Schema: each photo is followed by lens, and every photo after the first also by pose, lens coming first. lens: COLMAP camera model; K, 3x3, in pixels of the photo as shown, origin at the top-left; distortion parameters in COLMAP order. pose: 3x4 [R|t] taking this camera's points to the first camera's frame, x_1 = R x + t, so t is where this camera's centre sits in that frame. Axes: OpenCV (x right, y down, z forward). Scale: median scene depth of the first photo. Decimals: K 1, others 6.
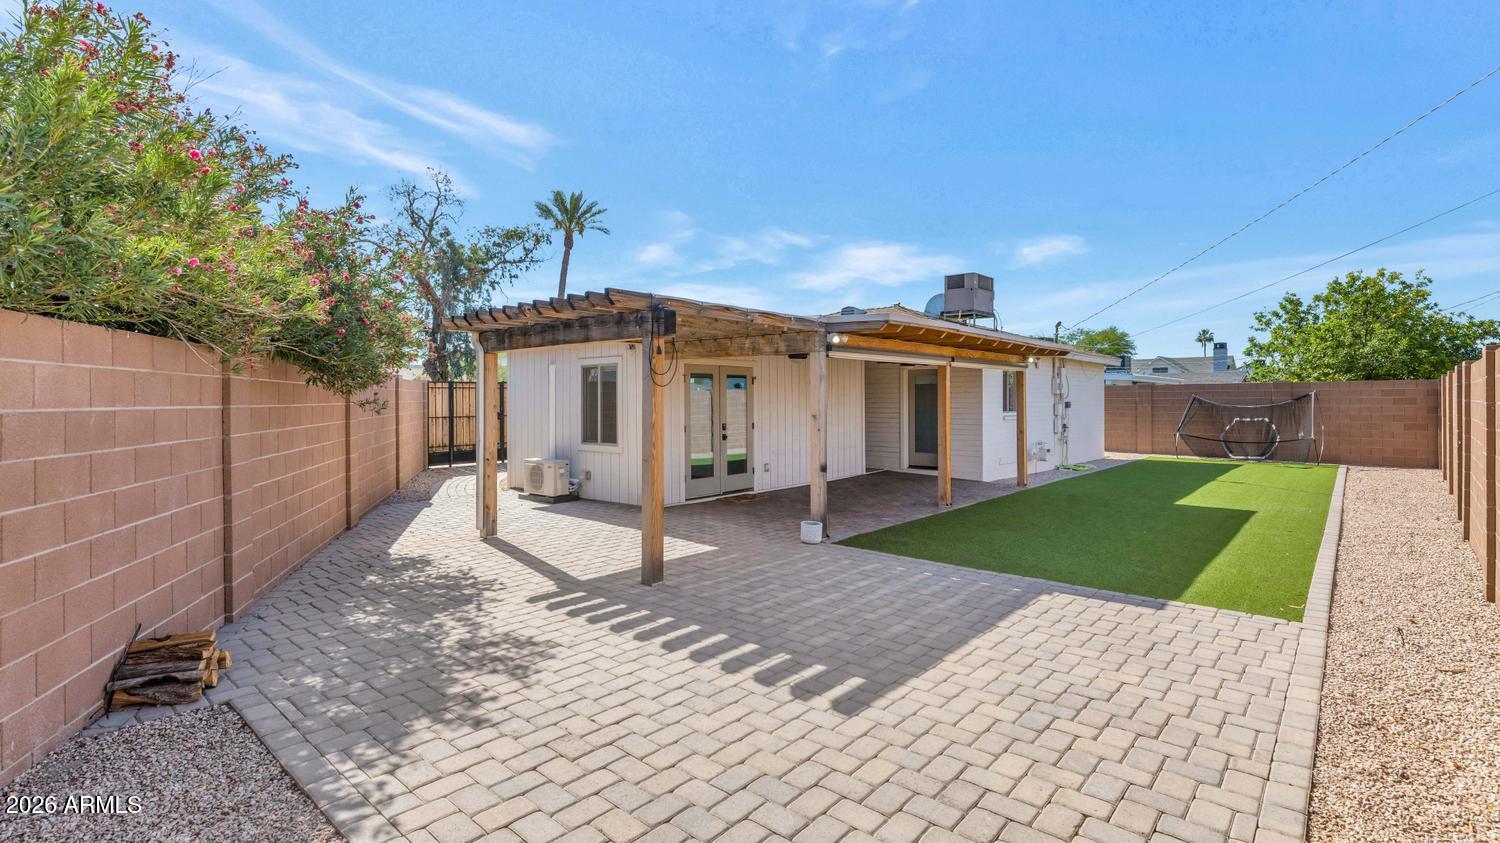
lens RADIAL K [[688.7, 0, 756.7], [0, 688.7, 407.4], [0, 0, 1]] dist [0.001103, -0.000010]
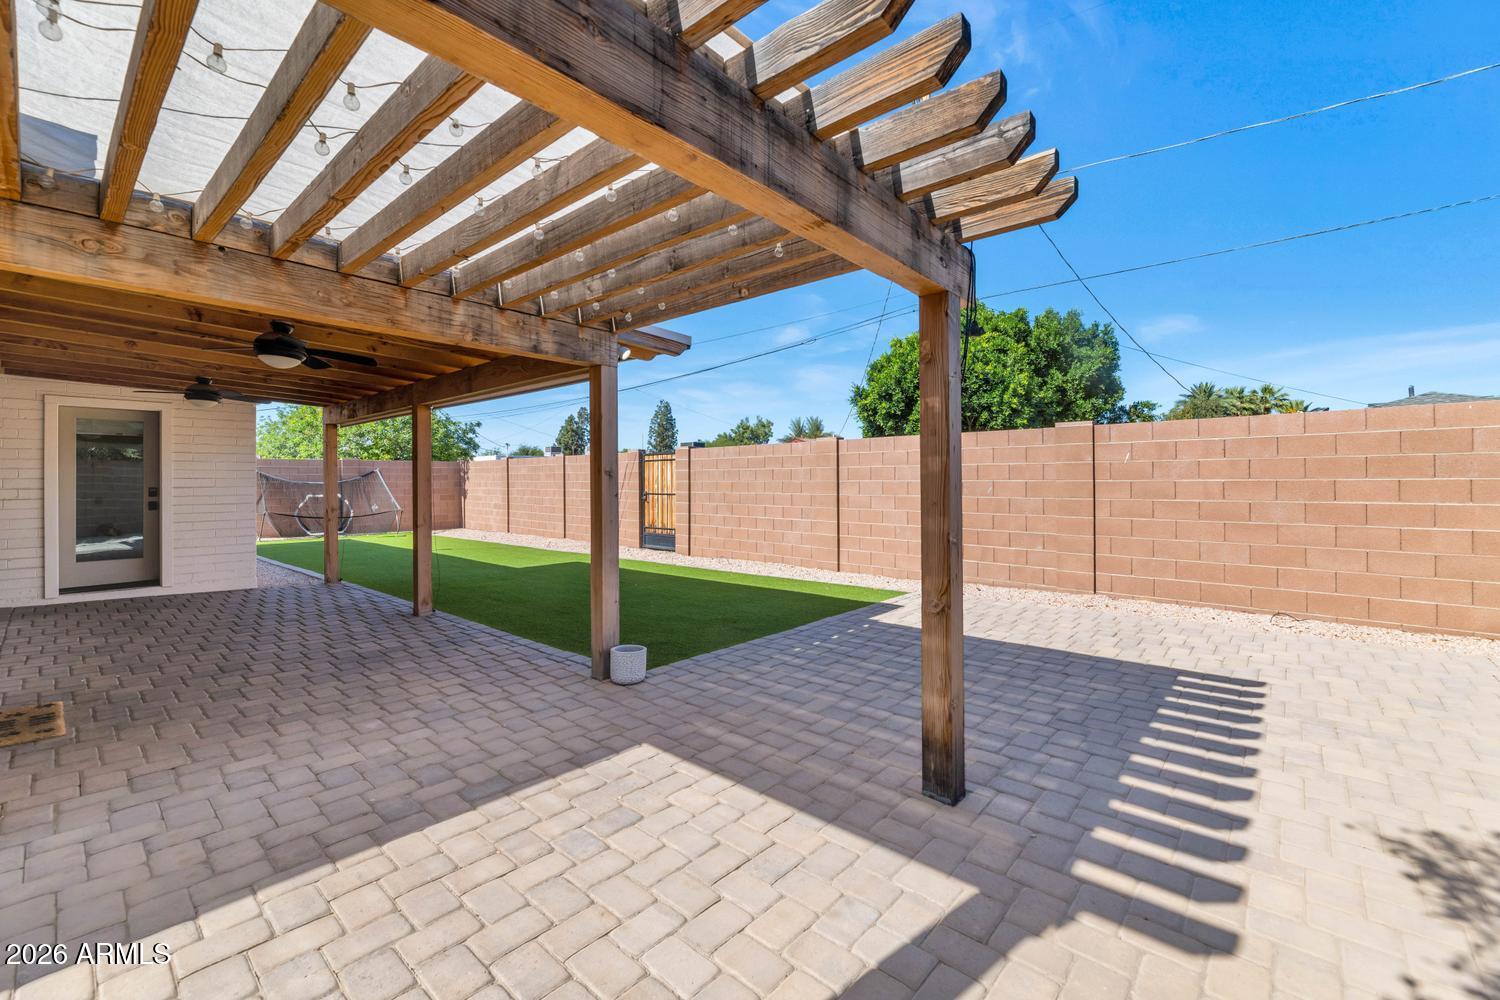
lens RADIAL K [[611.6, 0, 759.0], [0, 611.6, 495.1], [0, 0, 1]] dist [-0.000853, -0.000778]
pose [[-0.002793, -0.020019, 0.999796, -0.243754], [0.016390, 0.999664, 0.020062, 0.012350], [-0.999862, 0.016443, -0.002463, 0.469013]]
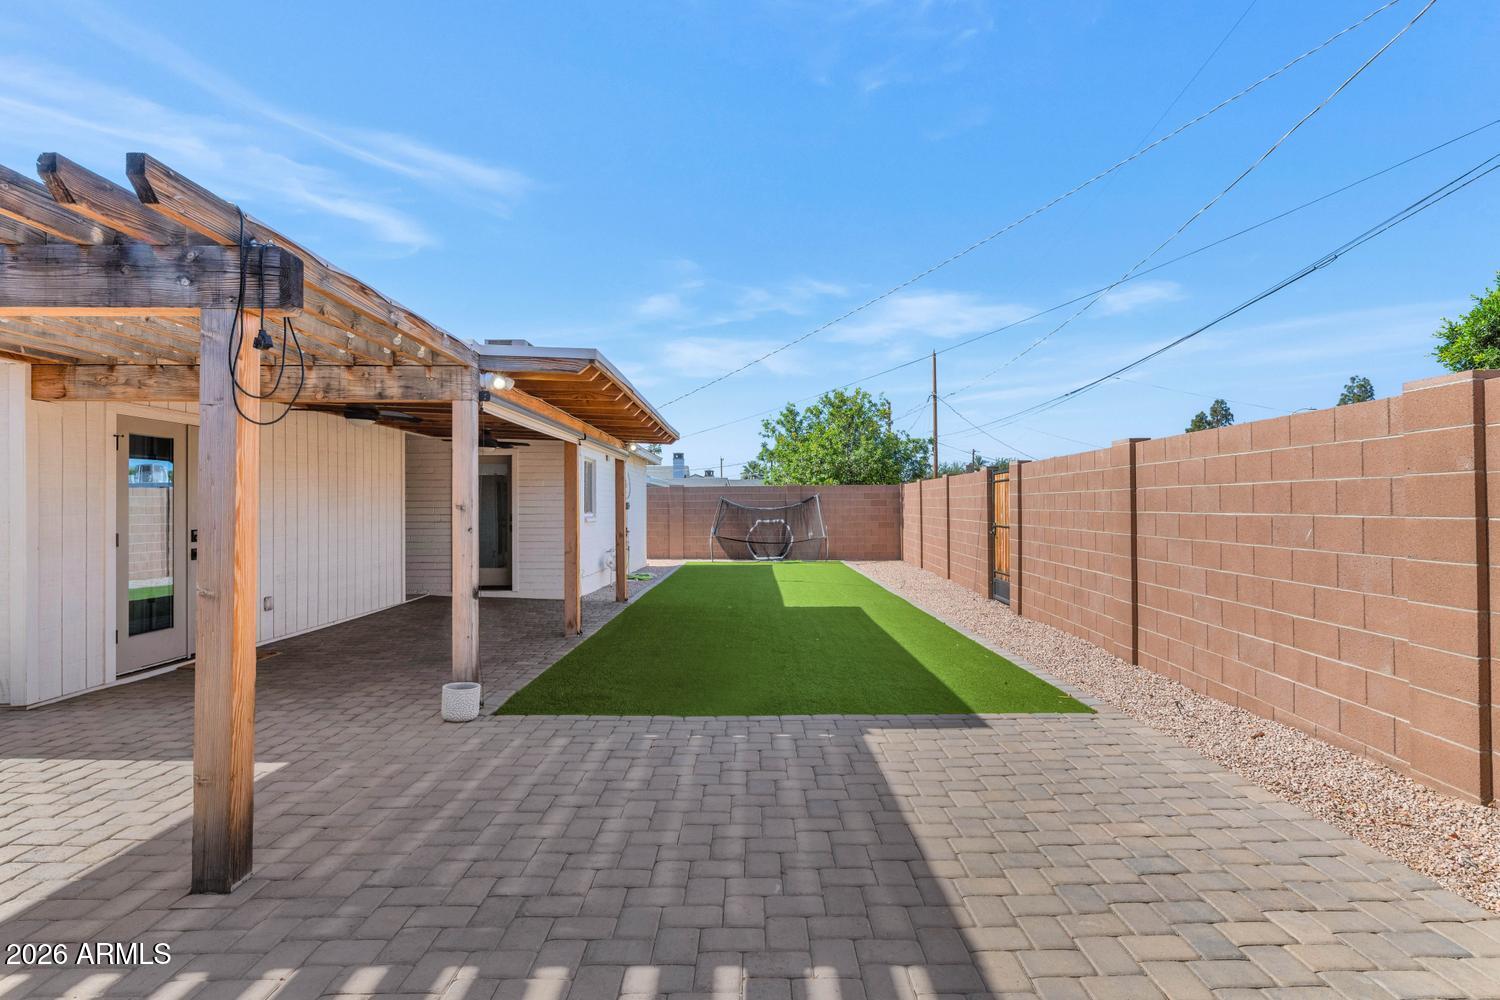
lens RADIAL K [[780.9, 0, 762.6], [0, 780.9, 498.1], [0, 0, 1]] dist [0.004593, -0.000353]
pose [[0.747516, 0.008439, 0.664190, -0.093115], [0.008766, 0.999707, -0.022569, 0.012242], [-0.664186, 0.022693, 0.747223, 0.168942]]
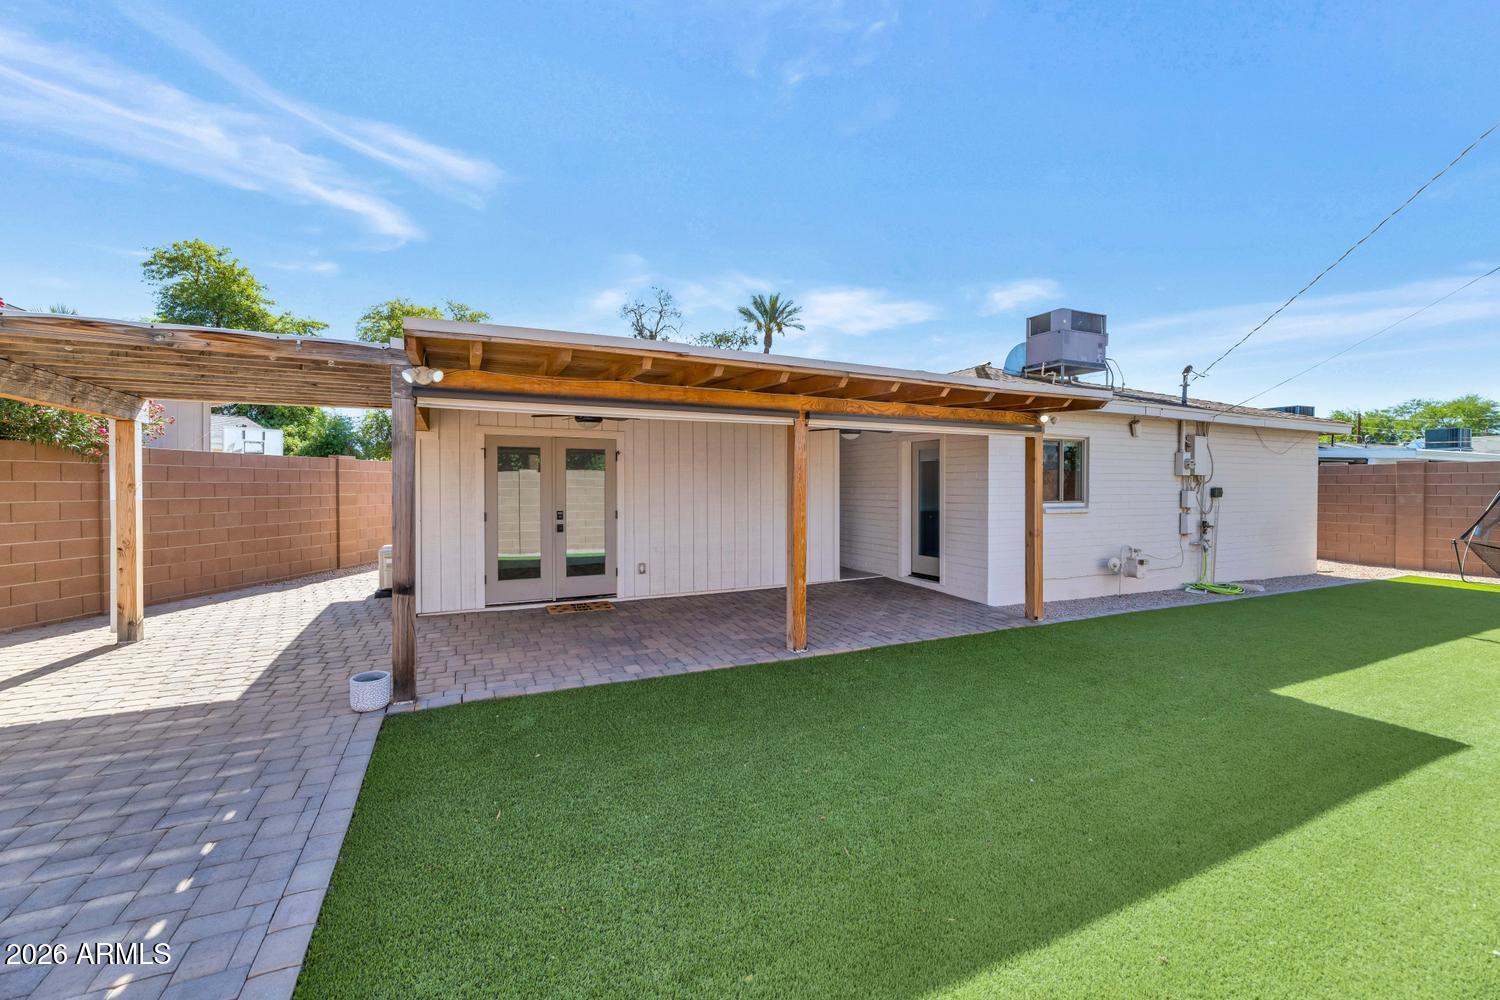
lens RADIAL K [[611.6, 0, 754.3], [0, 611.6, 495.6], [0, 0, 1]] dist [-0.000853, -0.000778]
pose [[0.919725, 0.011387, -0.392398, 0.321953], [-0.009413, 0.999932, 0.006954, -0.000629], [0.392450, -0.002702, 0.919769, 0.334806]]
